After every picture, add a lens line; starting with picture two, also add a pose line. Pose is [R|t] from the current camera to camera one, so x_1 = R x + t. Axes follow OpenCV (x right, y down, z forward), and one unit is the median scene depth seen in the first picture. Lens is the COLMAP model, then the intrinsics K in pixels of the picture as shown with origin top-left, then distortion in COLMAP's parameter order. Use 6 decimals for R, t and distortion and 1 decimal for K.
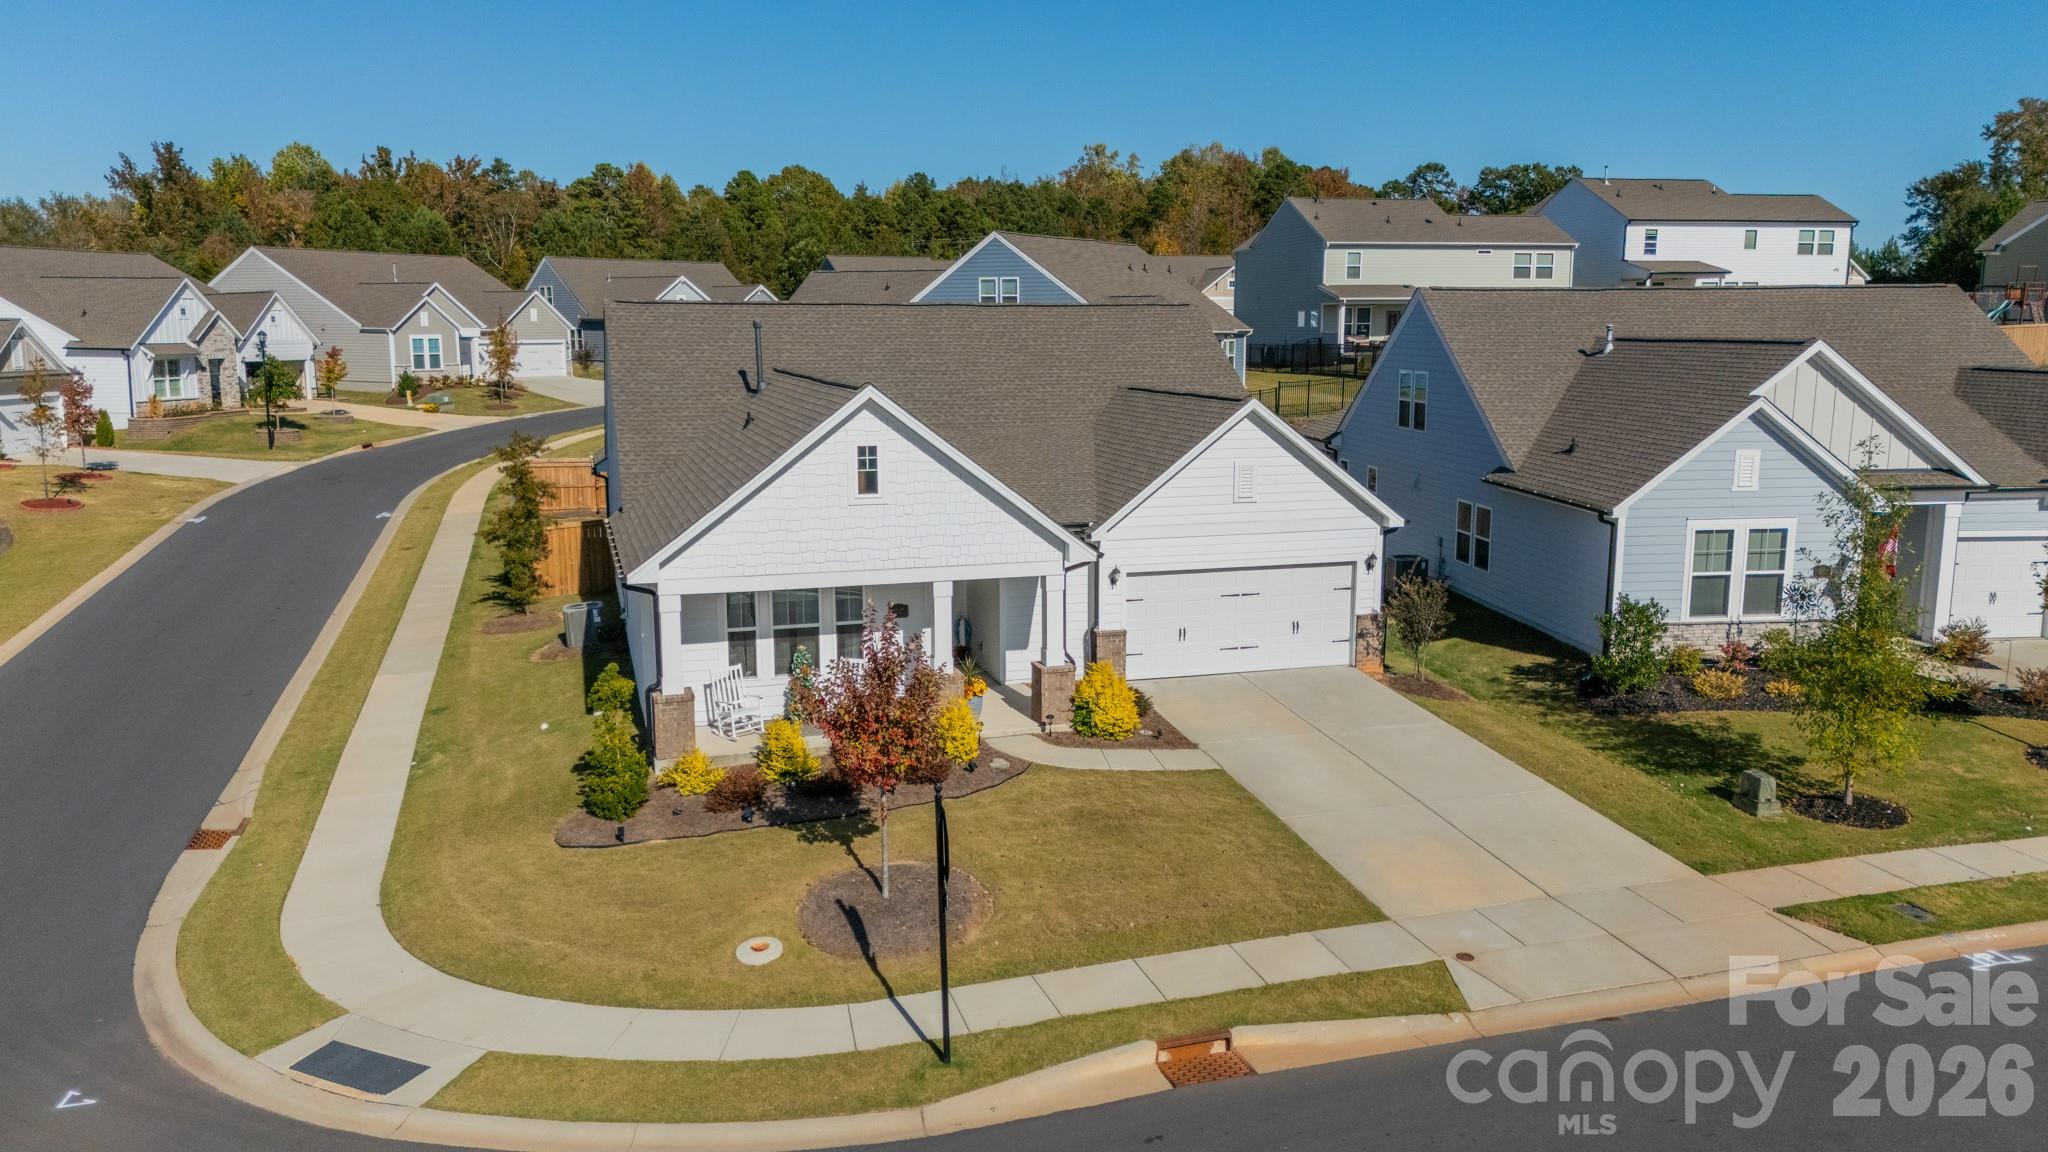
lens RADIAL K [[1586.6, 0, 1005.3], [0, 1586.6, 581.2], [0, 0, 1]] dist [0.071586, -0.056552]
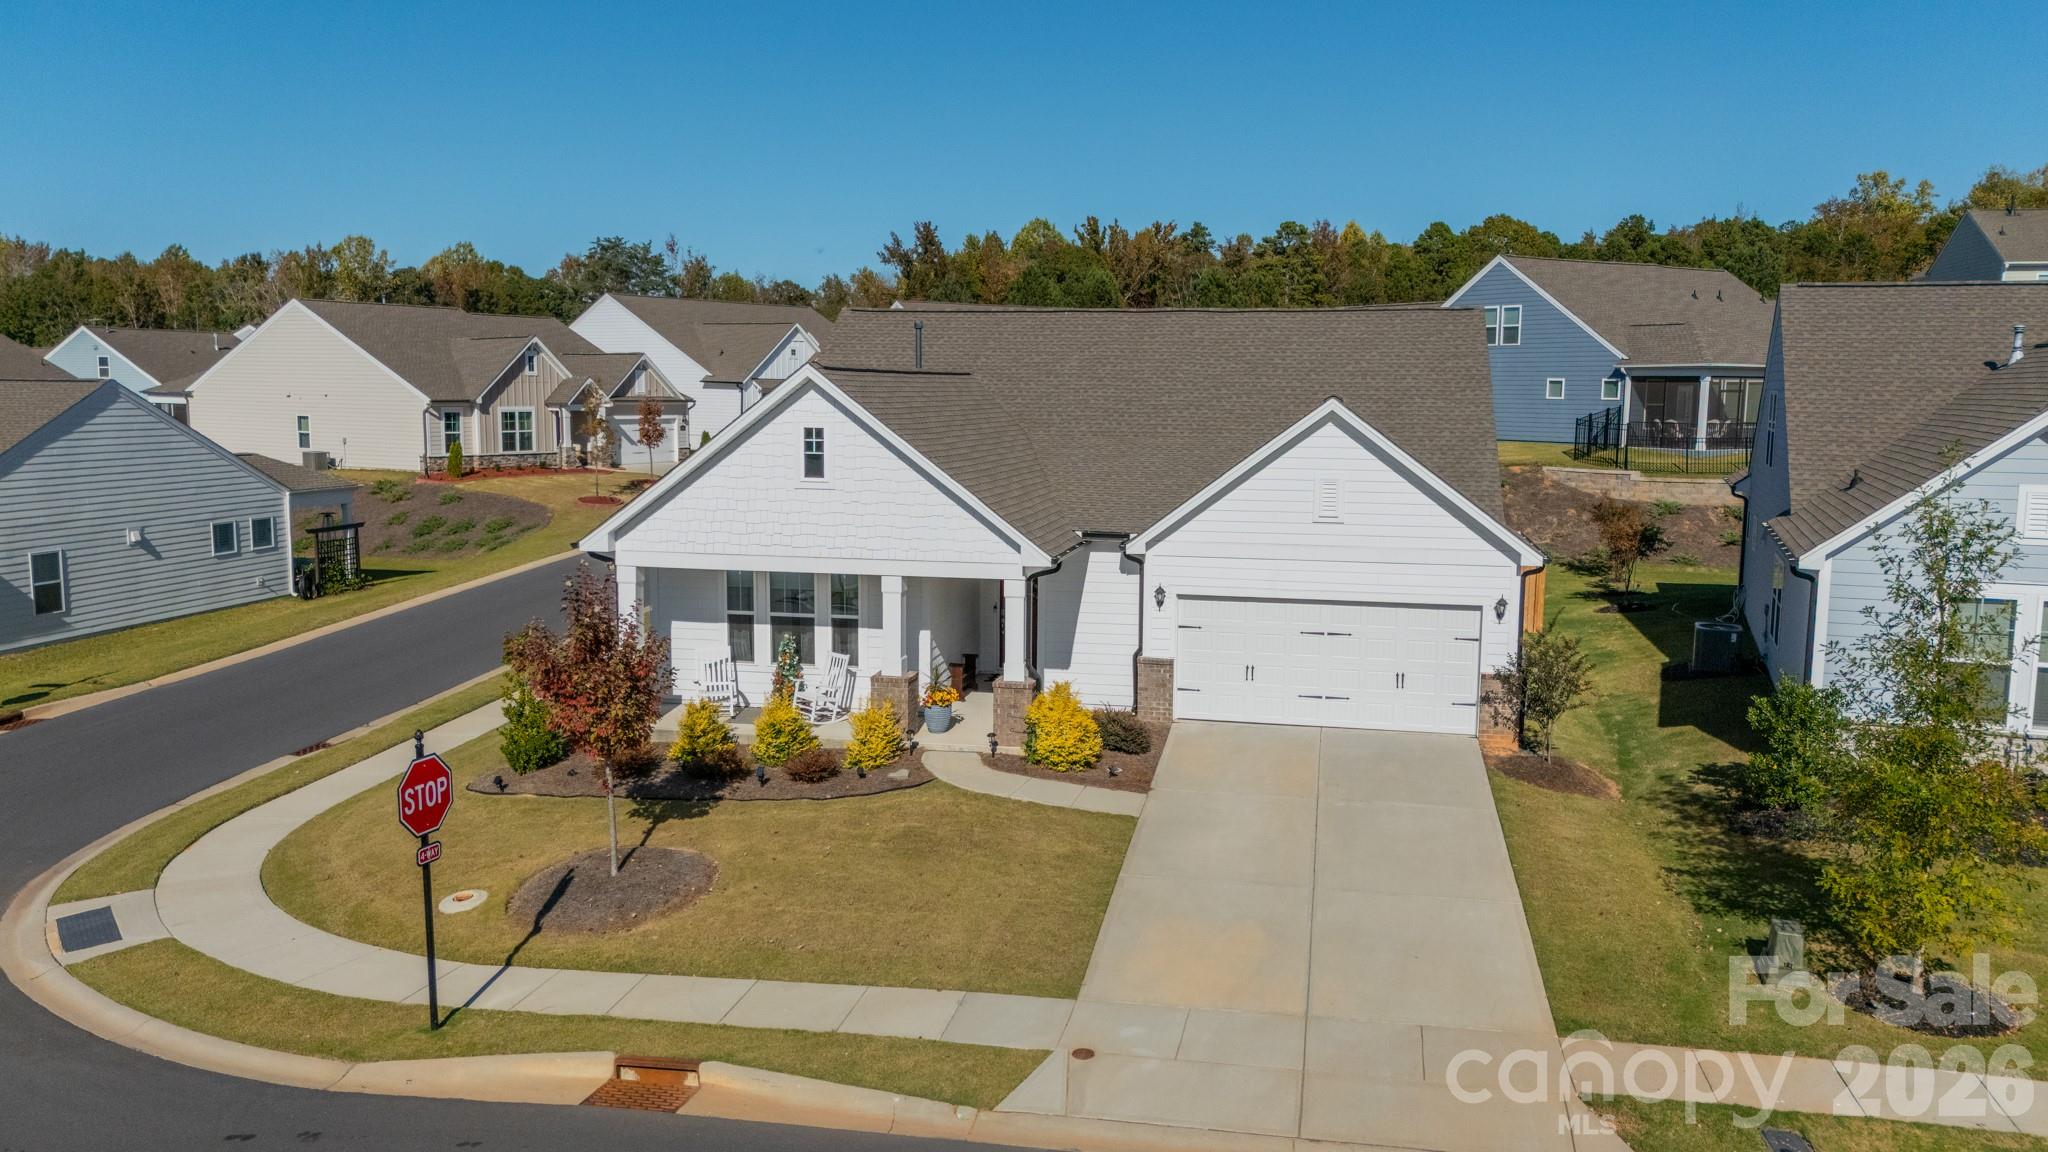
lens RADIAL K [[1586.6, 0, 1022.4], [0, 1586.6, 586.6], [0, 0, 1]] dist [0.071586, -0.056552]
pose [[0.870219, 0.071321, -0.487475, 0.465876], [-0.092188, 0.995562, -0.018912, 0.016268], [0.483962, 0.061397, 0.872932, 0.208434]]
